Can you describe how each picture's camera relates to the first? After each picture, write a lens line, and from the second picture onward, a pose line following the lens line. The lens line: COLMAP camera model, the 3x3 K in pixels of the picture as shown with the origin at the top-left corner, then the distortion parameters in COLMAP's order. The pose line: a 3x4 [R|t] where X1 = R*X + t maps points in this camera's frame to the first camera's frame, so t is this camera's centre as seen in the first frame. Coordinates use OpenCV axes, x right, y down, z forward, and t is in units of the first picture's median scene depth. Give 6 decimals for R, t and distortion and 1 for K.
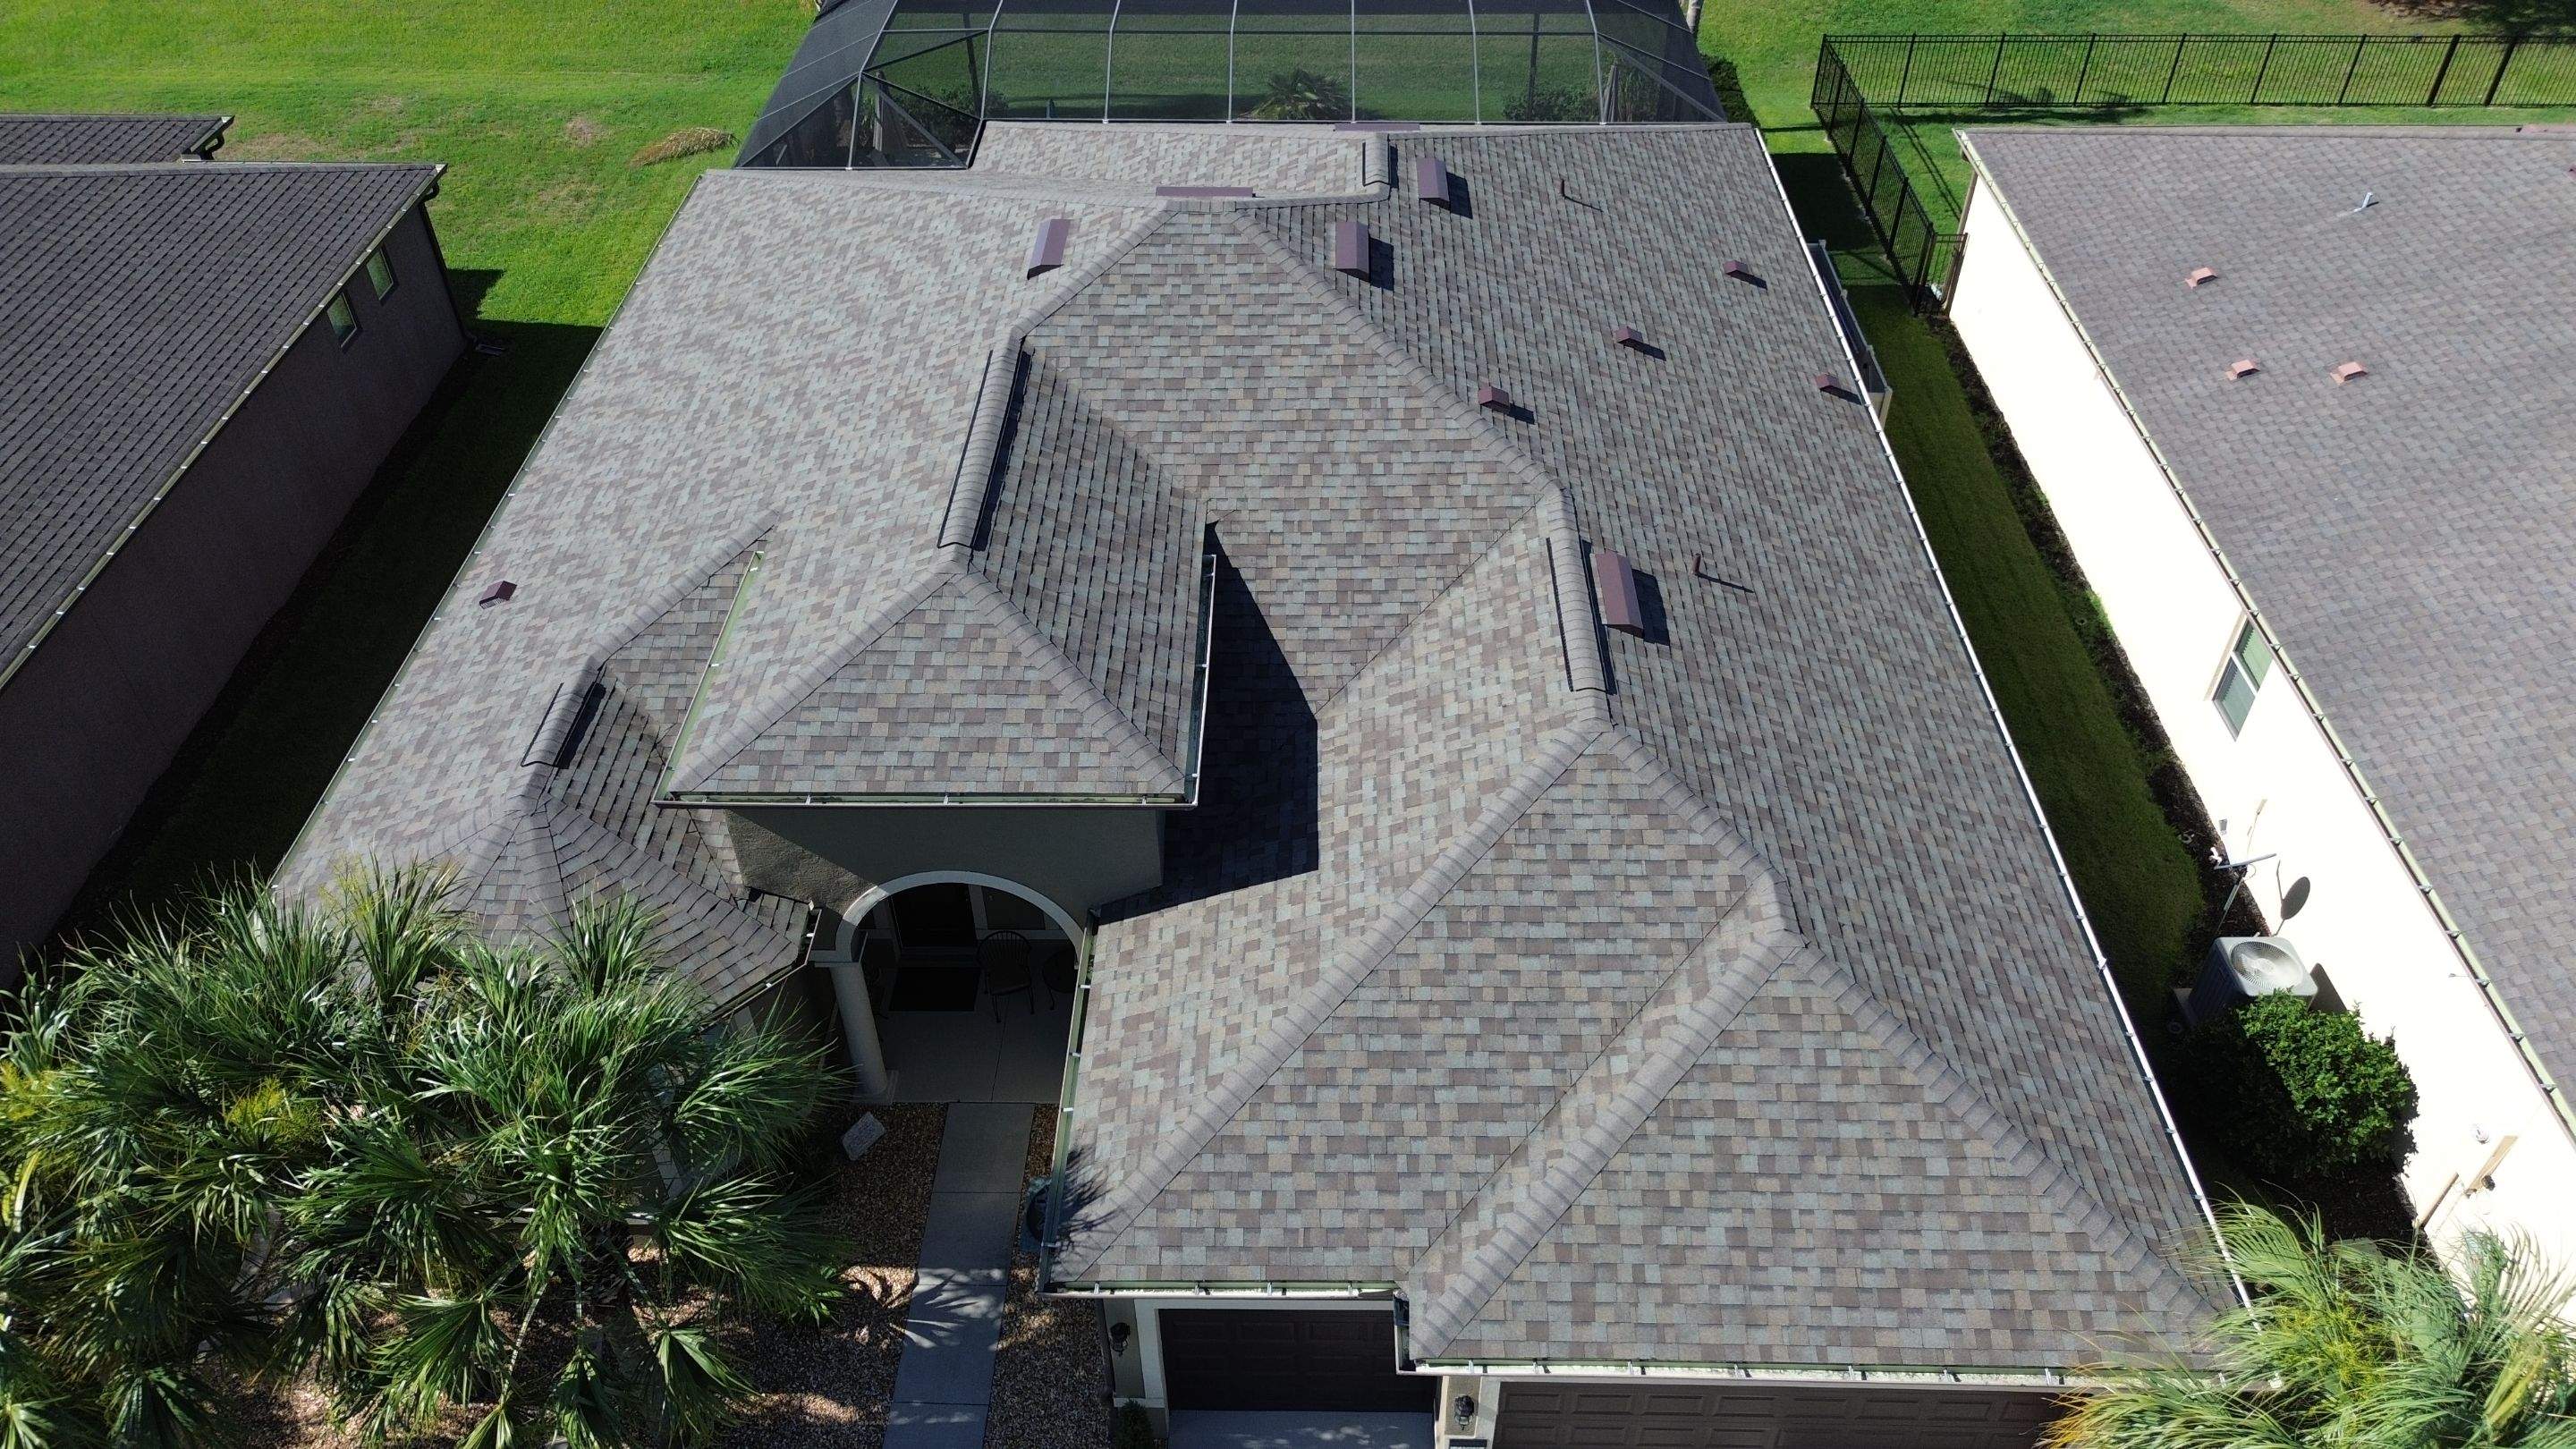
lens RADIAL K [[1828.8, 0, 1296.0], [0, 1828.8, 721.0], [0, 0, 1]] dist [0.069519, -0.065236]
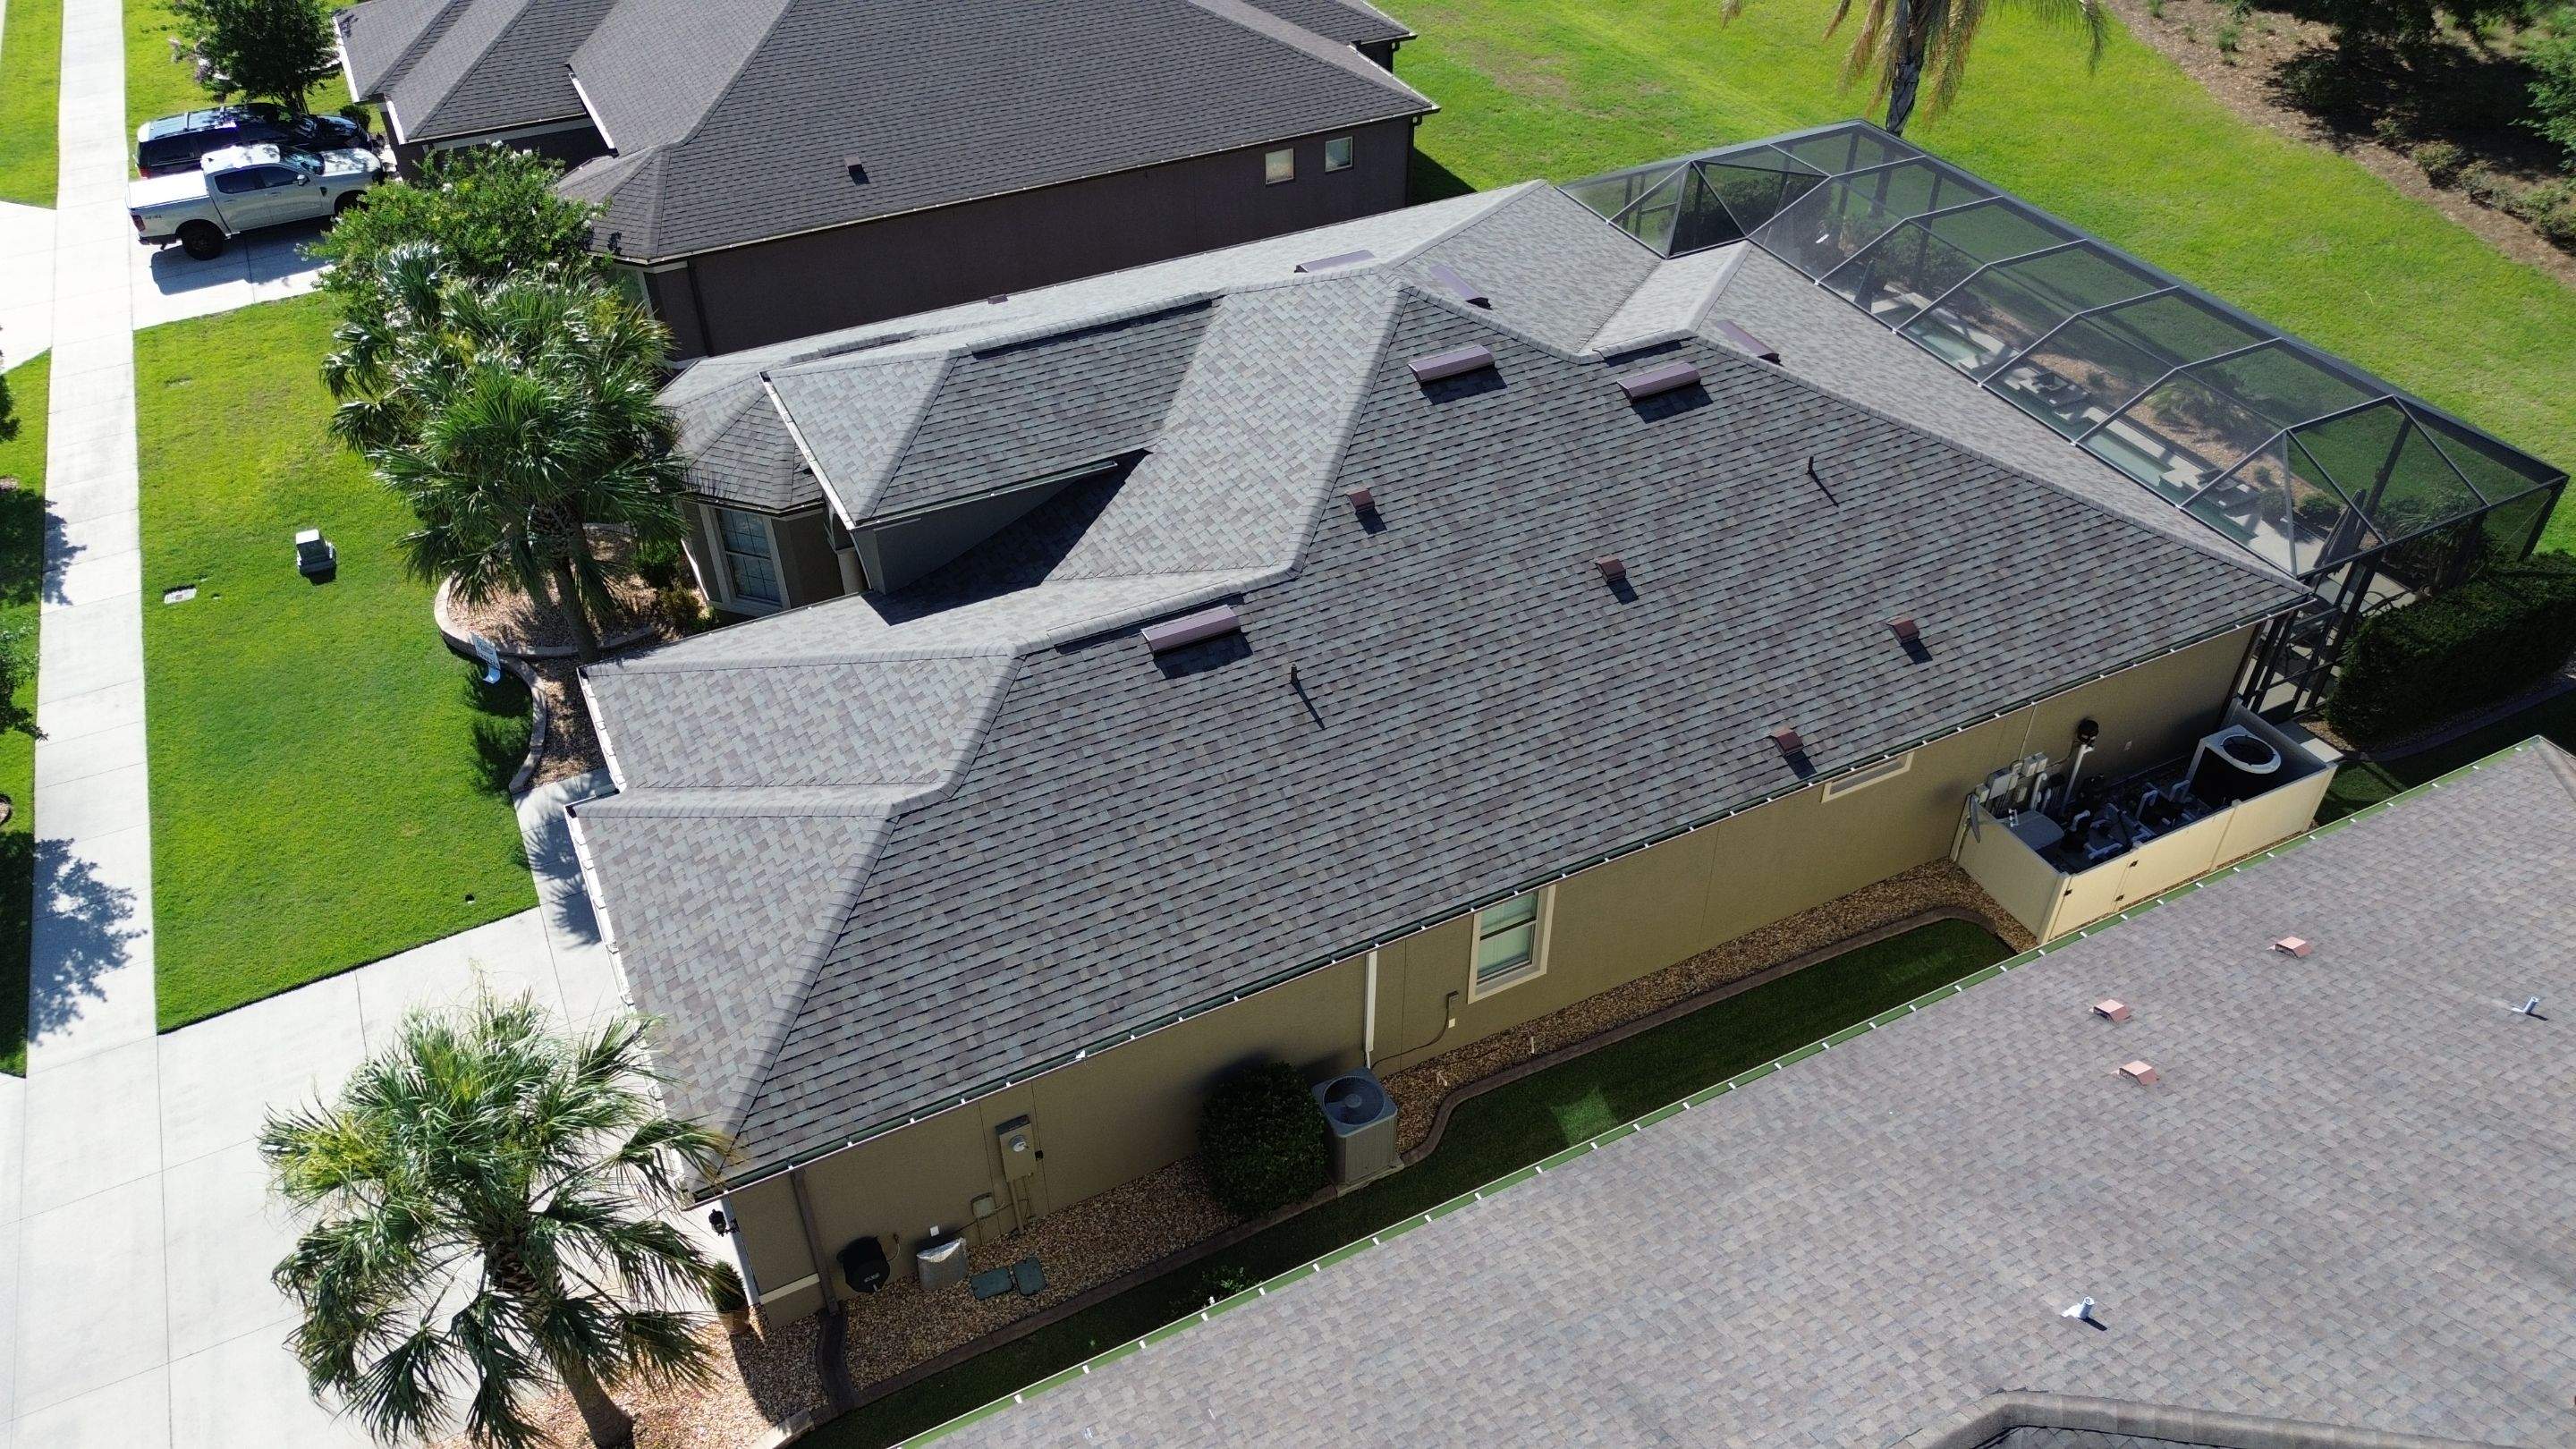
lens RADIAL K [[1828.8, 0, 1299.0], [0, 1828.8, 726.5], [0, 0, 1]] dist [0.069519, -0.065236]
pose [[0.463218, 0.566015, -0.681950, 1.137857], [-0.582807, 0.774244, 0.246744, -0.383284], [0.667657, 0.283149, 0.688521, 0.234344]]
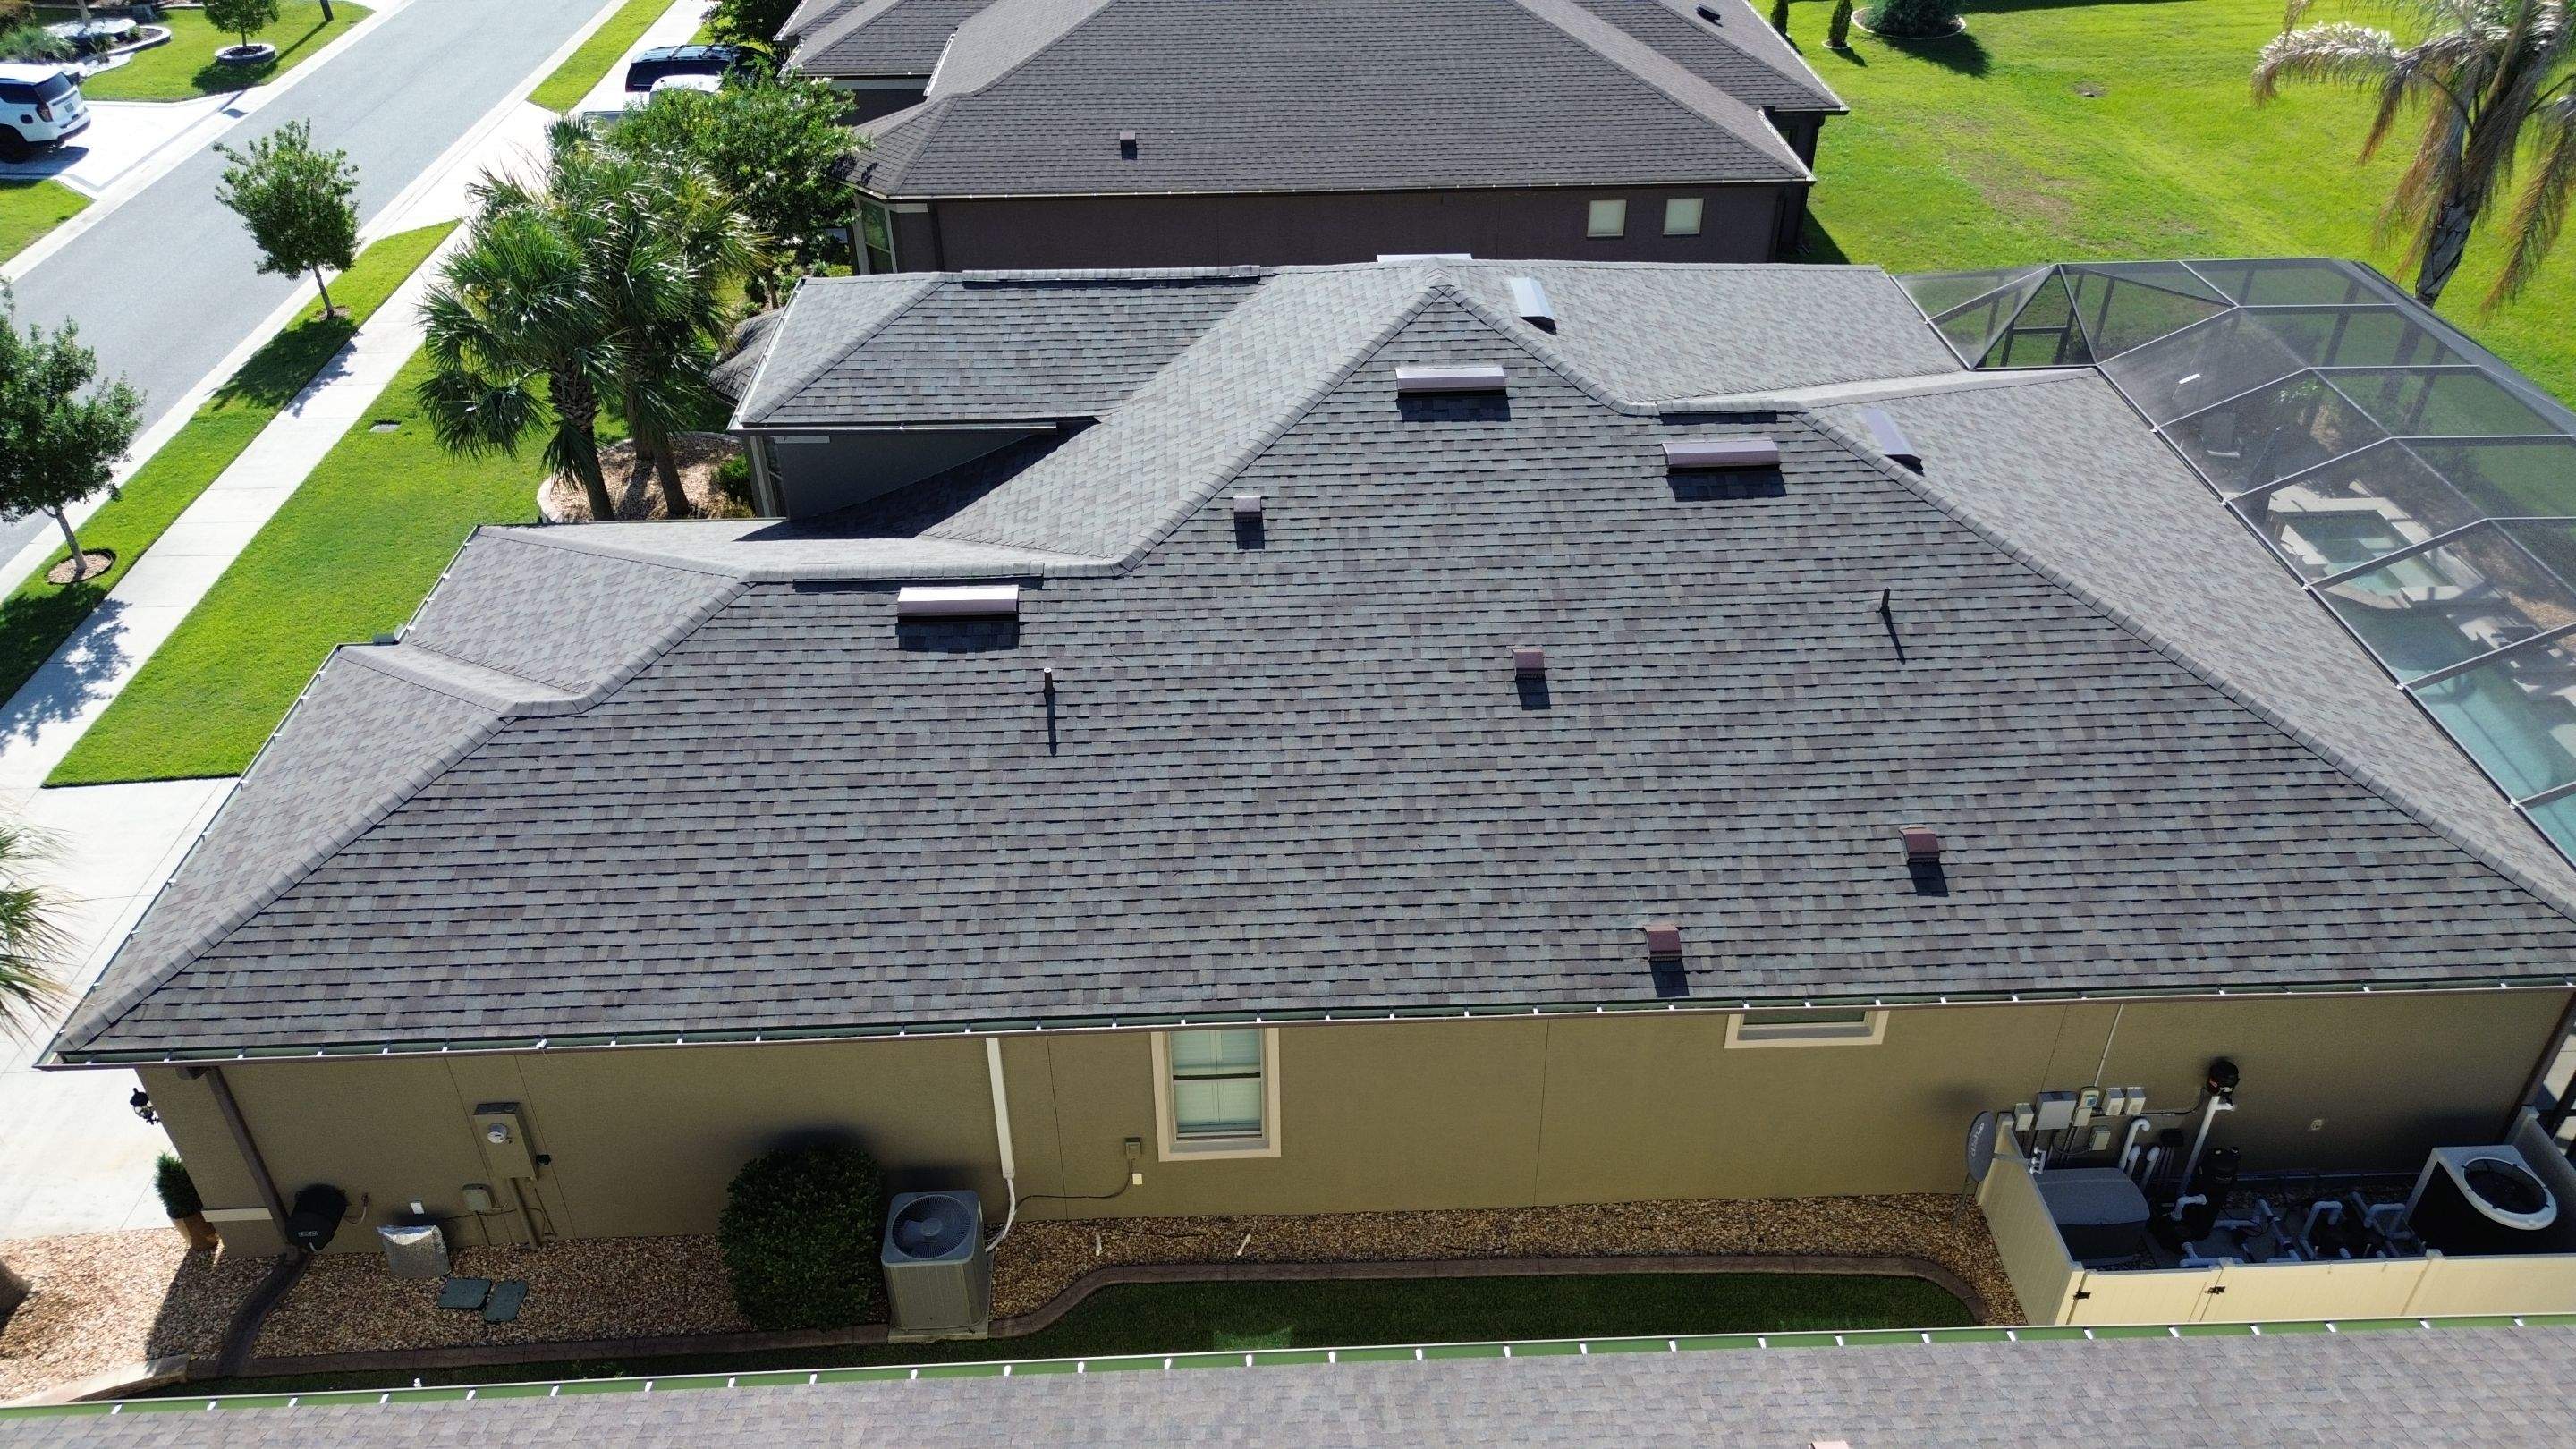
lens RADIAL K [[1828.8, 0, 1298.3], [0, 1828.8, 726.1], [0, 0, 1]] dist [0.069519, -0.065236]
pose [[0.055057, 0.575333, -0.816064, 1.095284], [-0.653161, 0.638930, 0.406385, -0.583509], [0.755215, 0.510647, 0.410962, 0.803130]]
